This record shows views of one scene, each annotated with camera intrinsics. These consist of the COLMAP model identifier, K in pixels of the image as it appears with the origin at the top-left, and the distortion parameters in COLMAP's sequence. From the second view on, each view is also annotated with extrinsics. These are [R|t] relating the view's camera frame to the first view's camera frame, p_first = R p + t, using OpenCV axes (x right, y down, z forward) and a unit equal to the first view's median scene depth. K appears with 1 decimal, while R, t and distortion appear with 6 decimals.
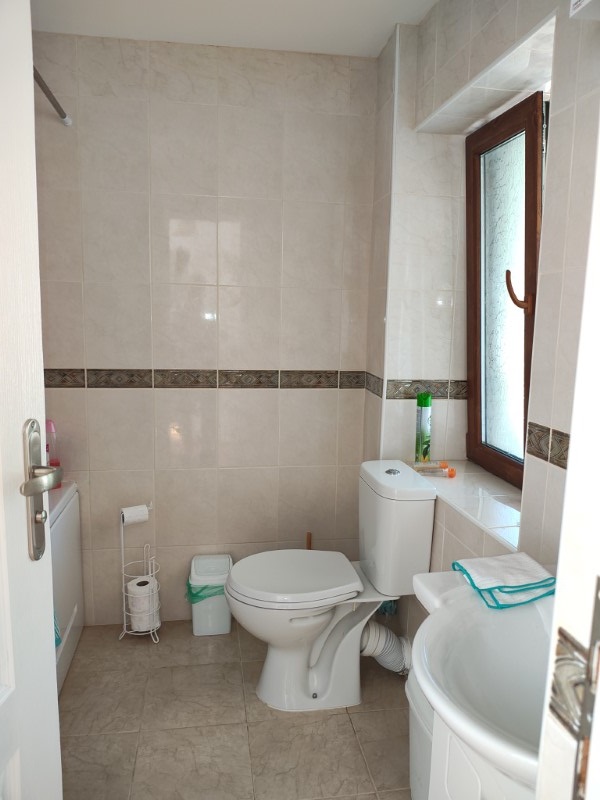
lens RADIAL K [[582.4, 0, 299.1], [0, 582.4, 397.8], [0, 0, 1]] dist [0.049072, -0.096680]
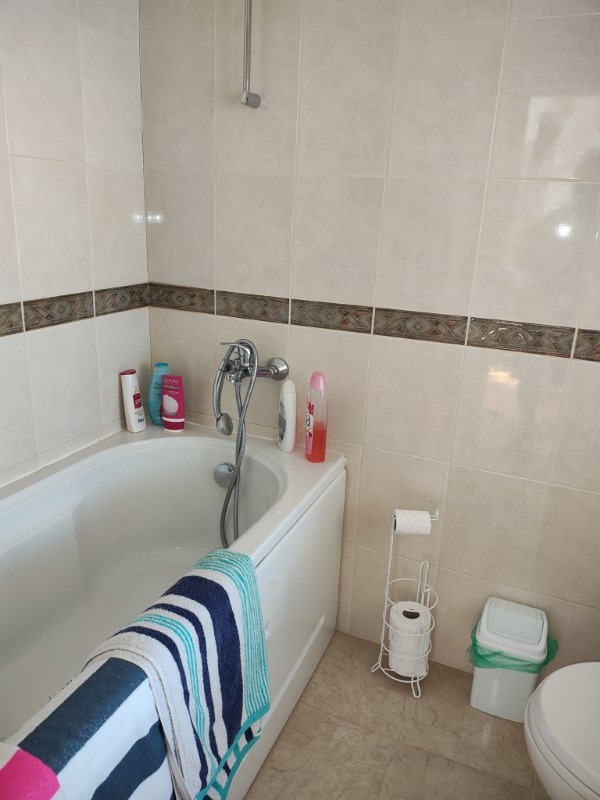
lens RADIAL K [[582.4, 0, 297.8], [0, 582.4, 395.2], [0, 0, 1]] dist [0.049072, -0.096680]
pose [[0.842358, 0.176535, -0.509184, -0.064626], [-0.103718, 0.980268, 0.168277, -0.053337], [0.528844, -0.088938, 0.844046, 0.342702]]
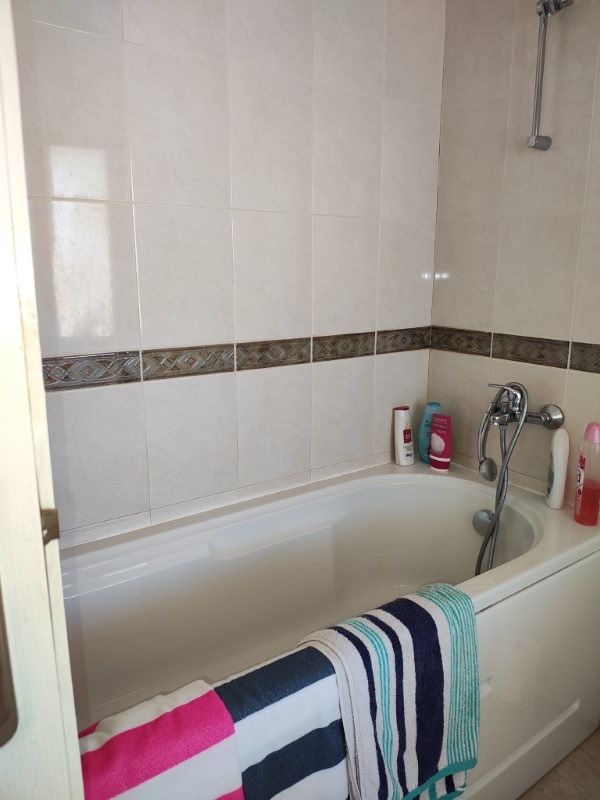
lens RADIAL K [[582.4, 0, 304.9], [0, 582.4, 397.0], [0, 0, 1]] dist [0.049072, -0.096680]
pose [[0.444864, 0.177085, -0.877916, 0.004211], [-0.121979, 0.983103, 0.136492, -0.040604], [0.887252, 0.046367, 0.458948, 0.381514]]
